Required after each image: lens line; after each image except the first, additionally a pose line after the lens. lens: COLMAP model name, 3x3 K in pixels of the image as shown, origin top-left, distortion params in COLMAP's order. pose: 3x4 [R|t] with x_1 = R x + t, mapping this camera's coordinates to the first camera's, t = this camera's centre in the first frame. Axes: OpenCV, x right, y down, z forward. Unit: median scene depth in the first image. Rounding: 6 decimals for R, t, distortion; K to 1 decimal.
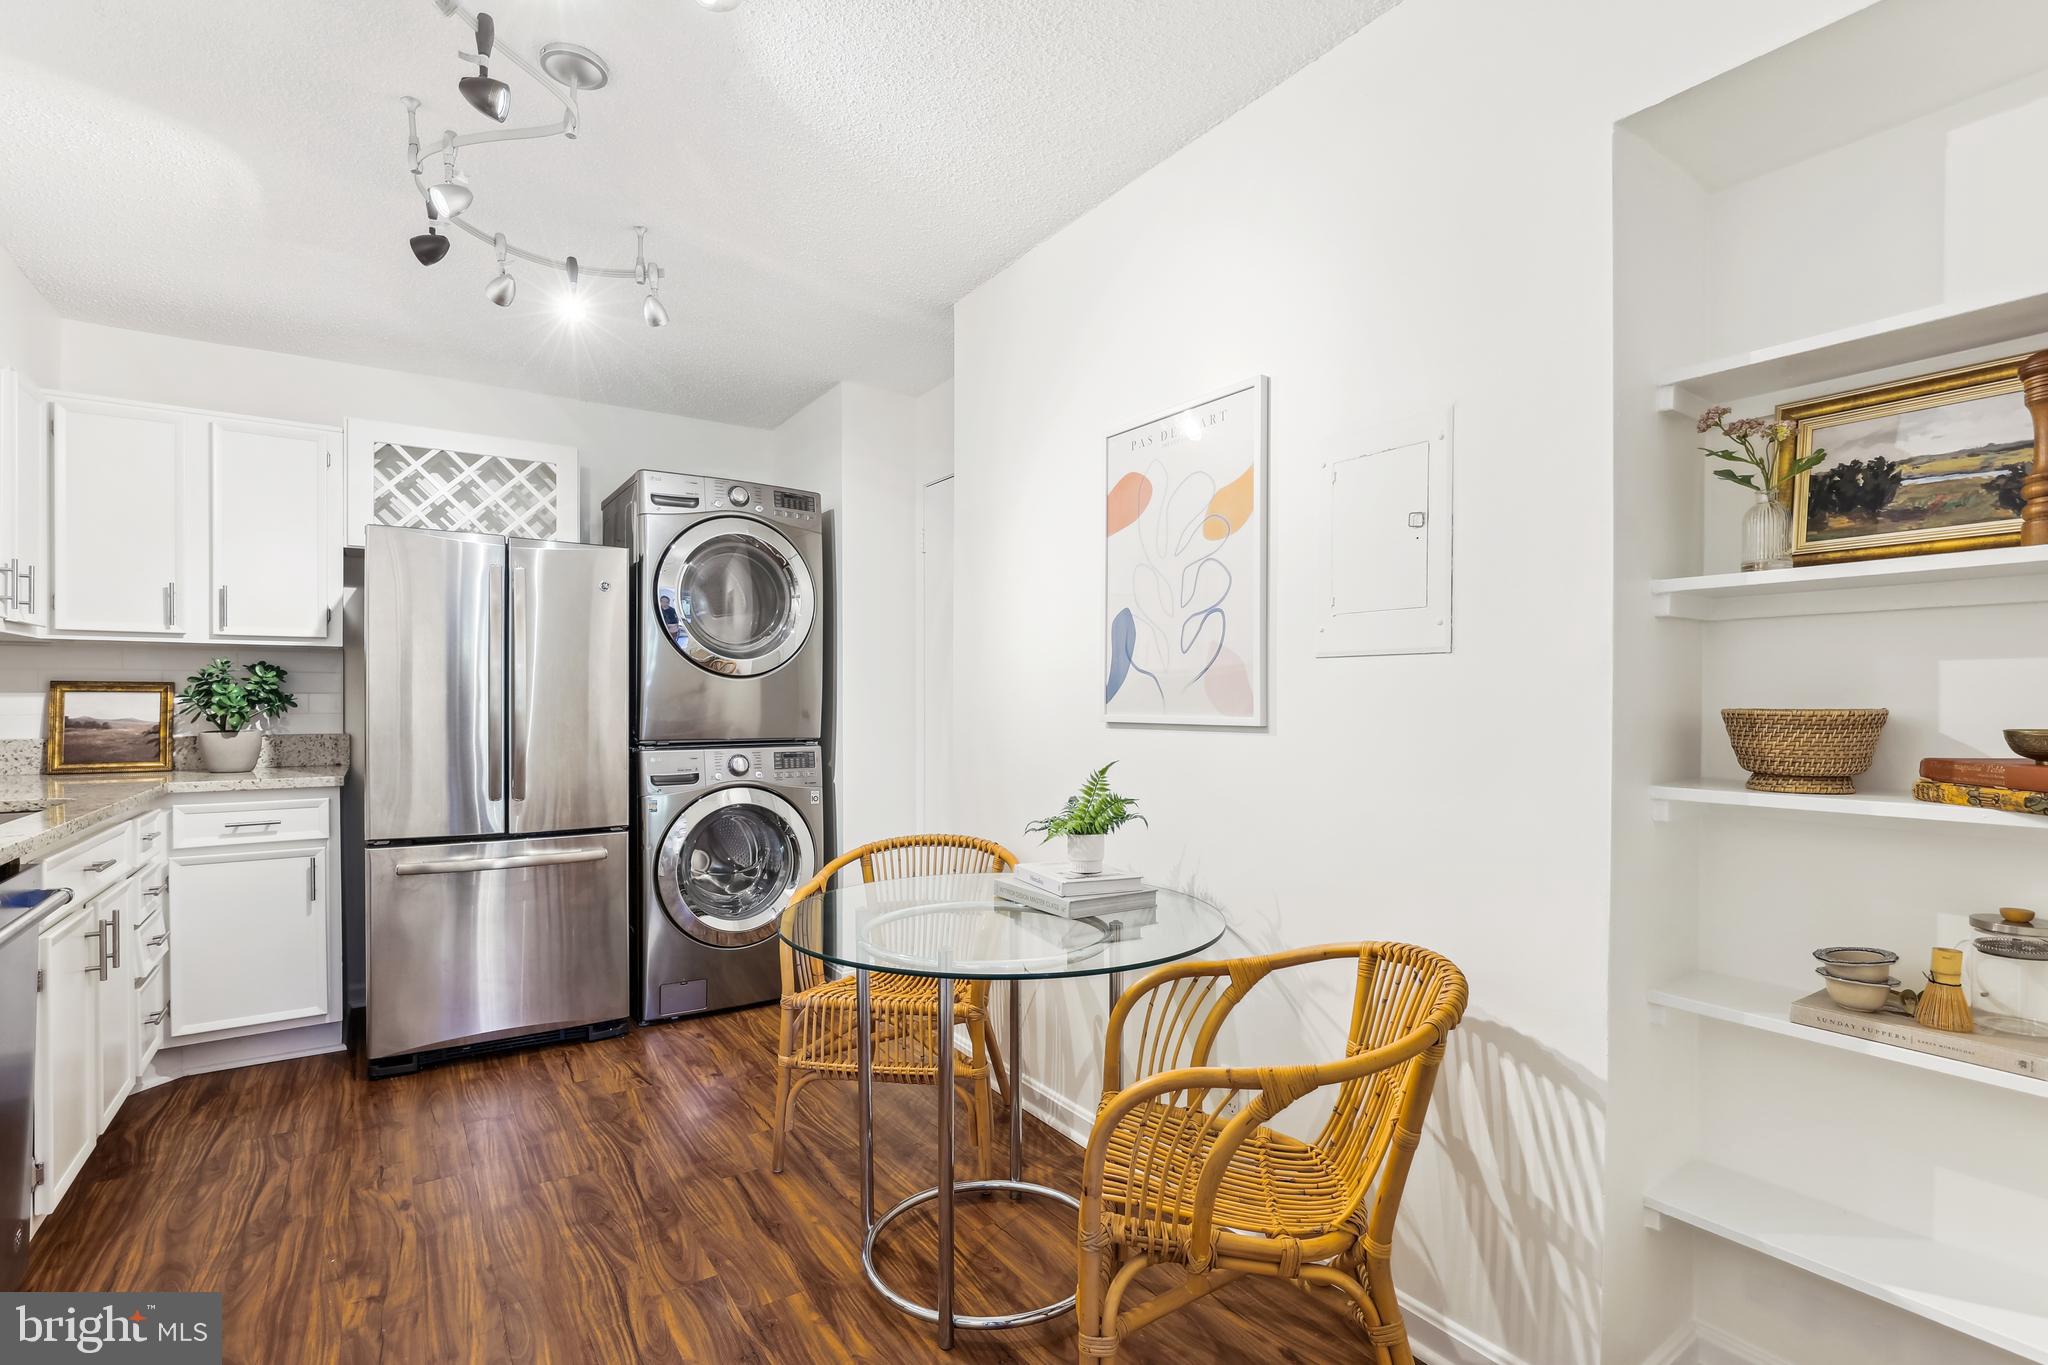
lens RADIAL K [[949.7, 0, 1029.8], [0, 949.7, 700.2], [0, 0, 1]] dist [-0.016568, 0.001018]
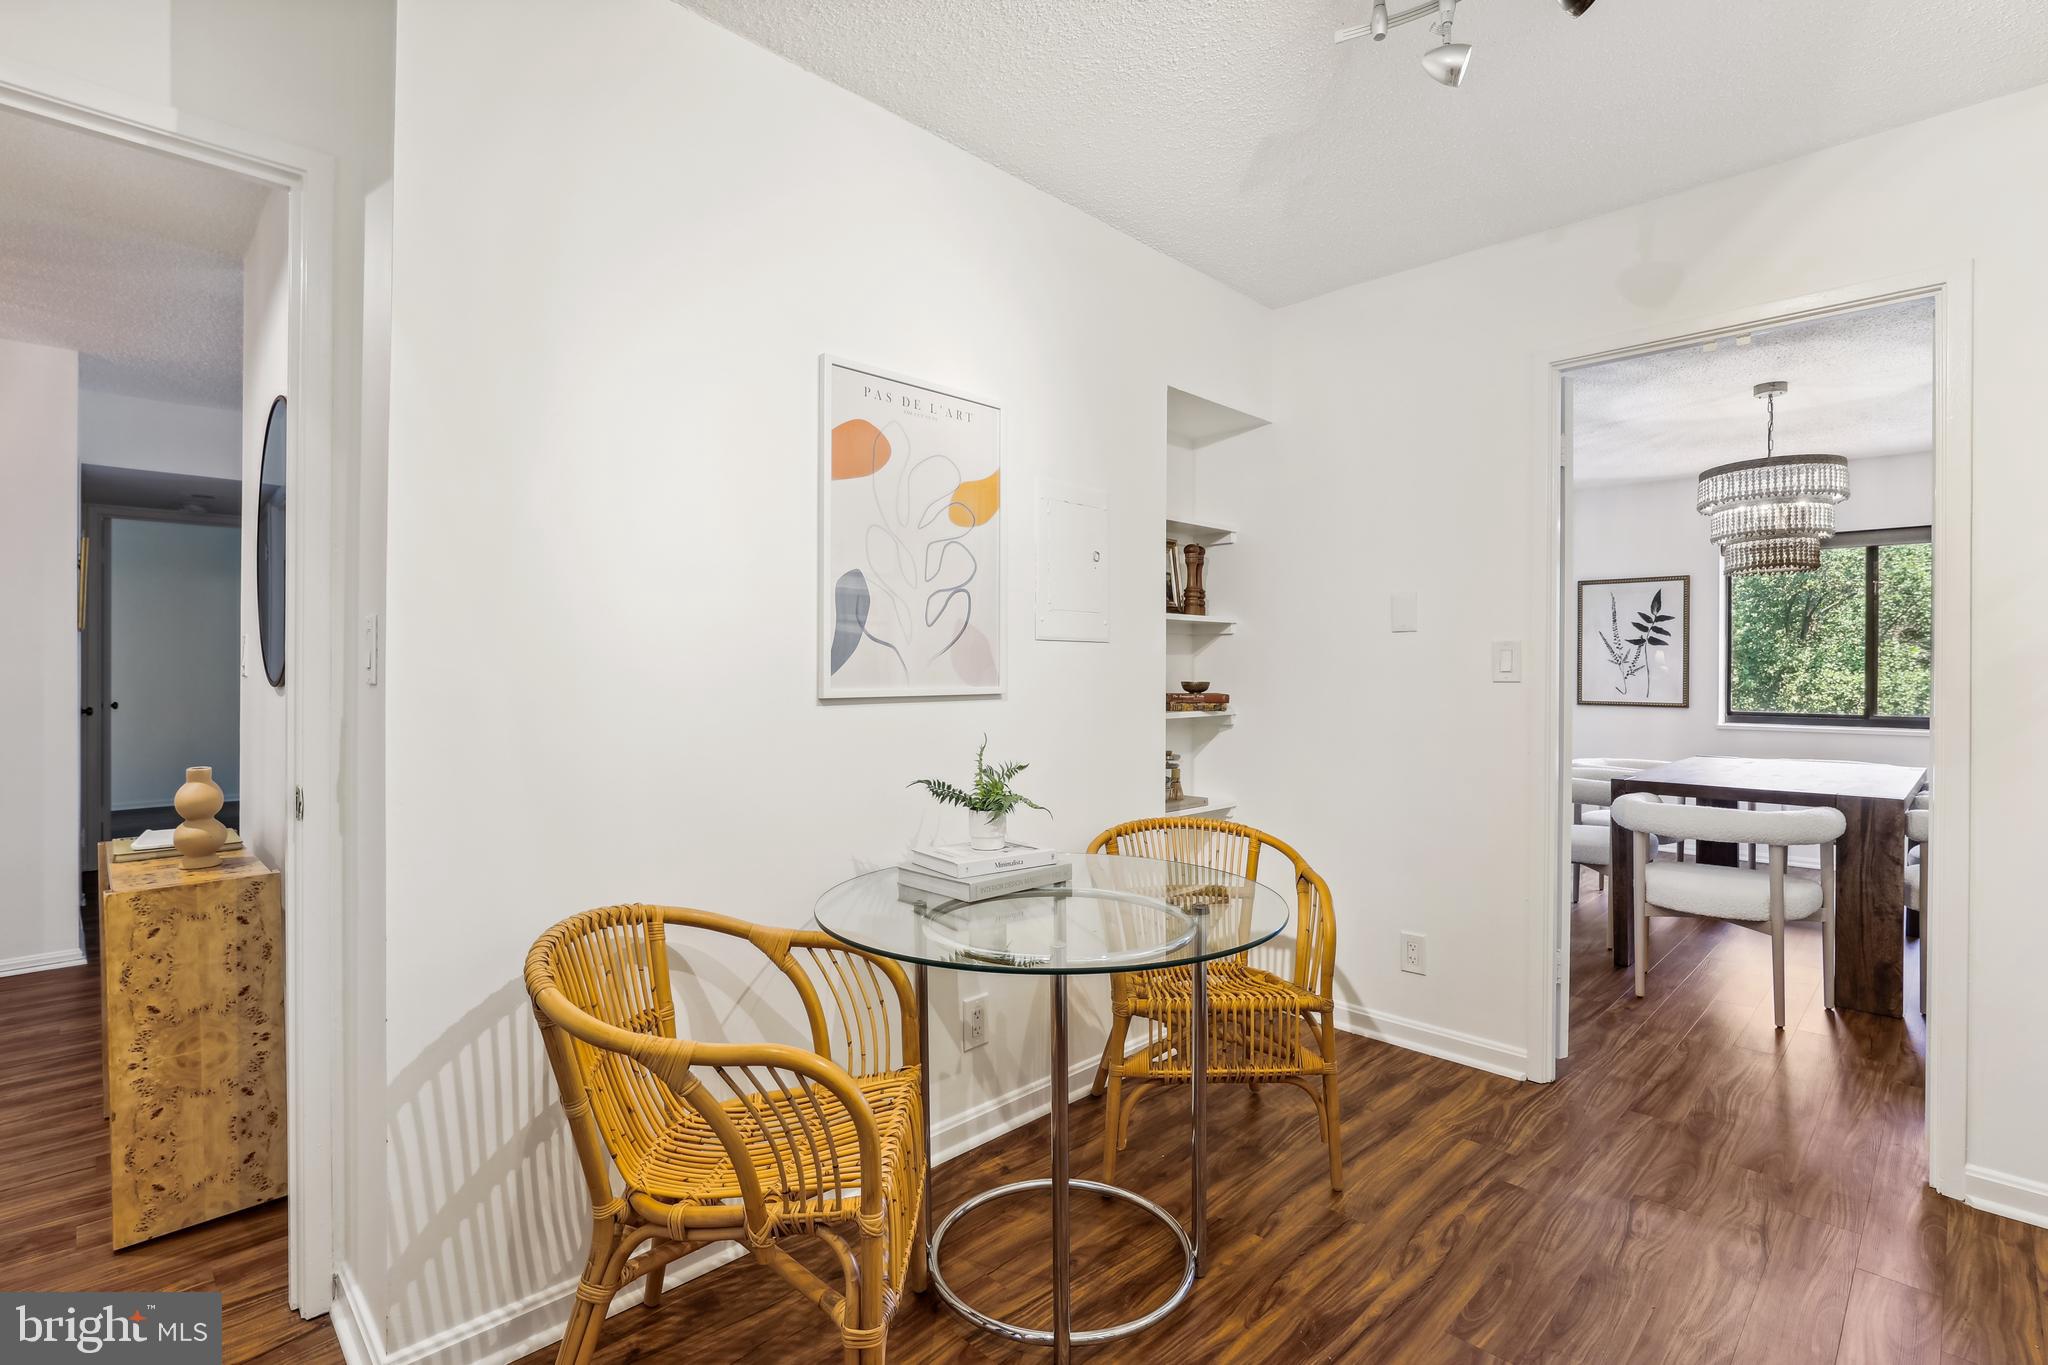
lens RADIAL K [[951.4, 0, 1053.9], [0, 951.4, 671.5], [0, 0, 1]] dist [-0.020852, 0.000494]
pose [[-0.186631, -0.006638, 0.982408, -0.593044], [-0.005066, 0.999970, 0.005794, -0.004953], [-0.982417, -0.003895, -0.186659, 0.718482]]
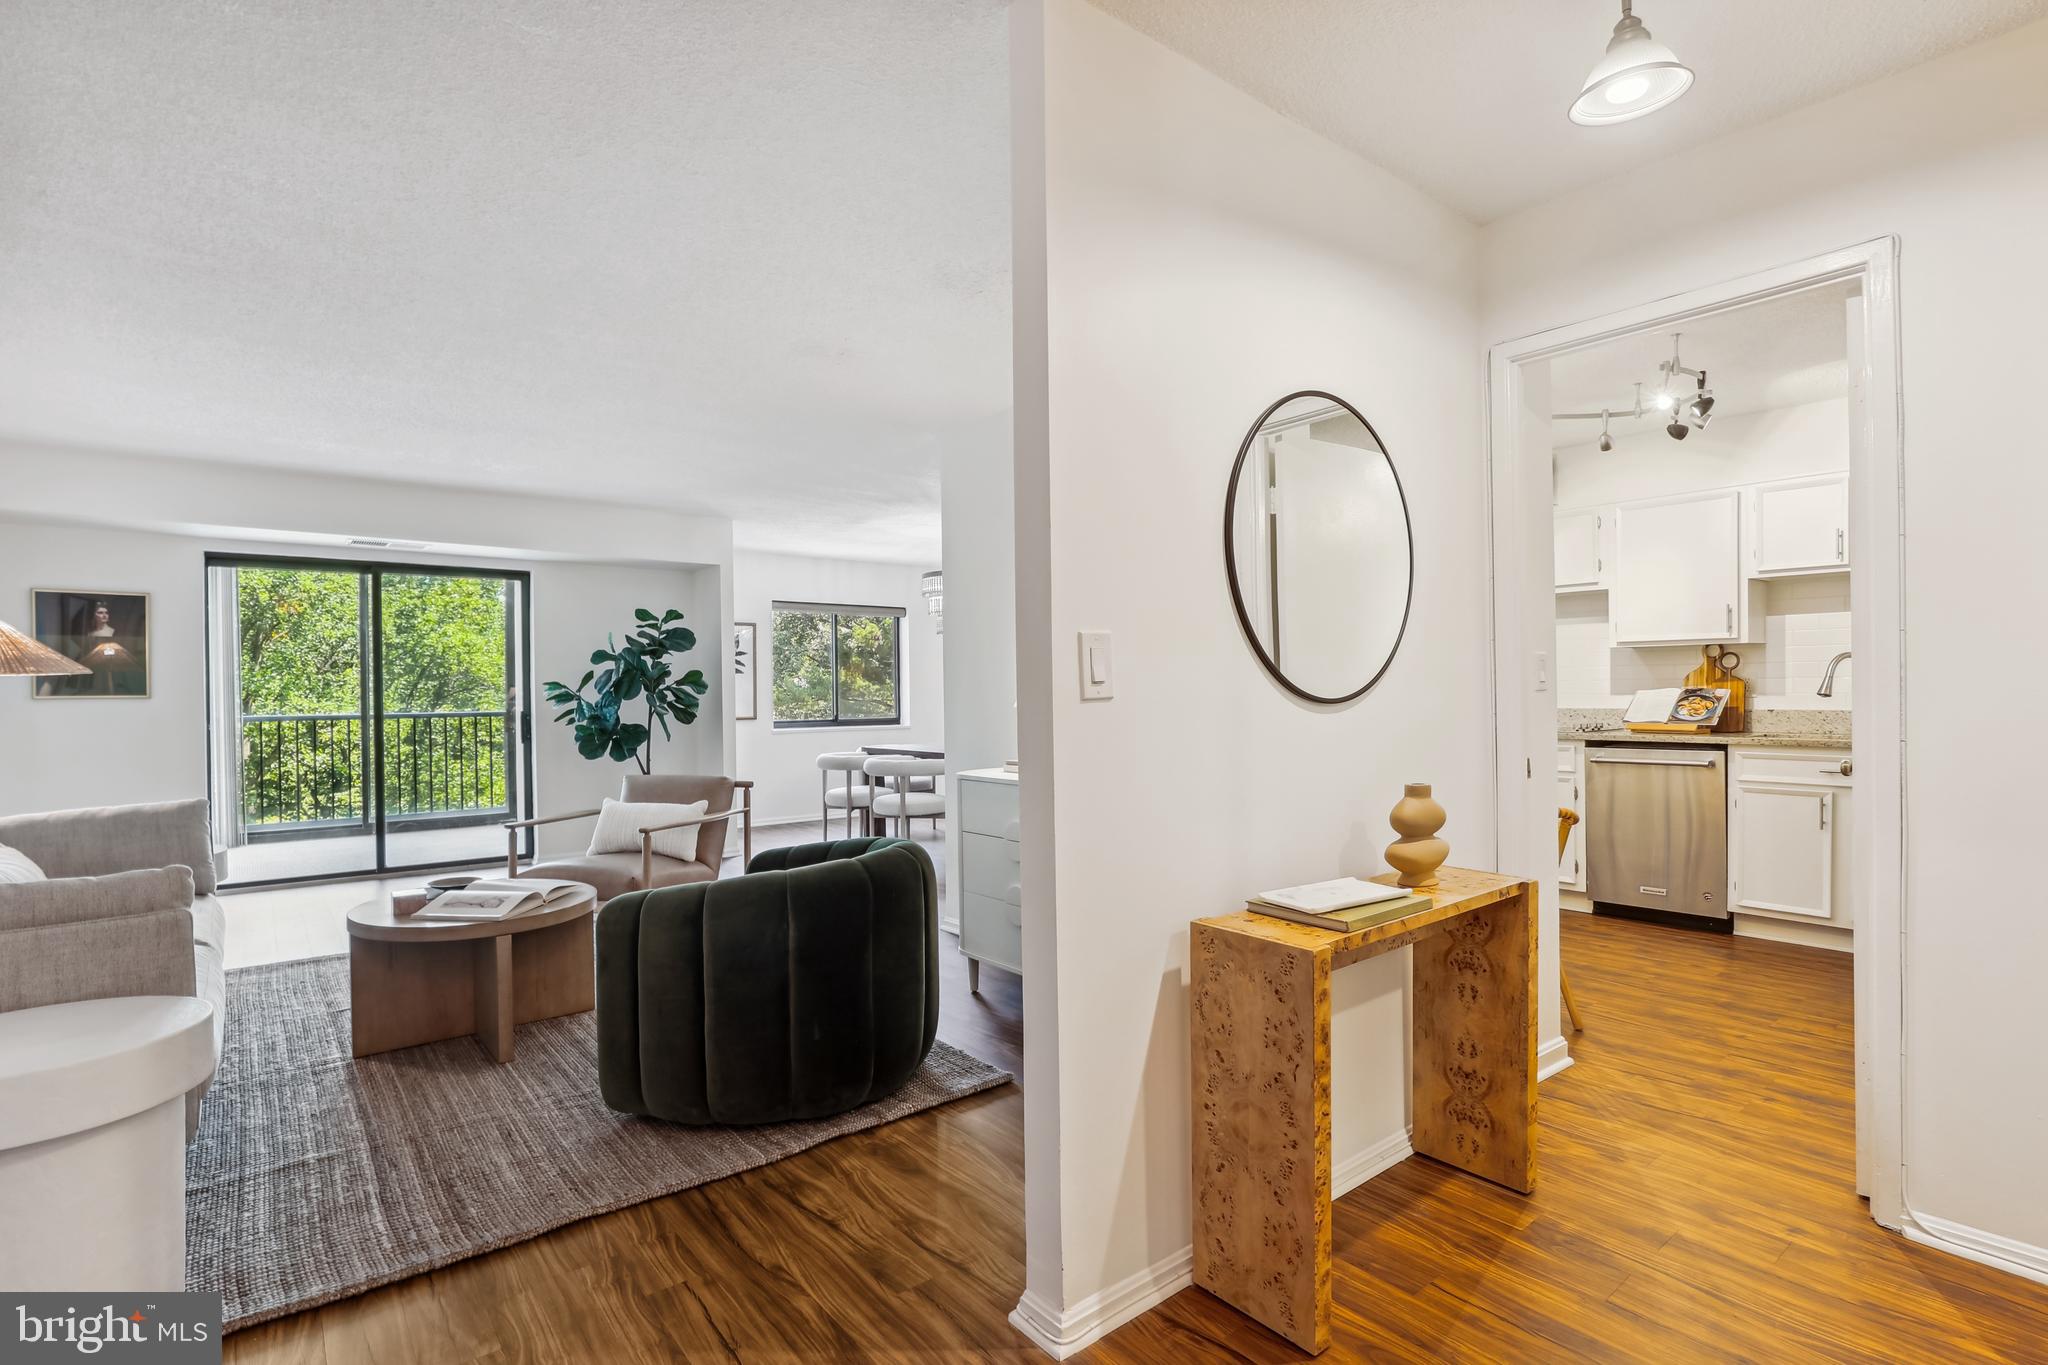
lens RADIAL K [[967.9, 0, 1034.2], [0, 967.9, 697.3], [0, 0, 1]] dist [-0.013630, 0.001003]
pose [[-0.997006, 0.010935, -0.076553, 0.490805], [0.010302, 0.999909, 0.008653, -0.002748], [0.076641, 0.007839, -0.997028, 1.832643]]
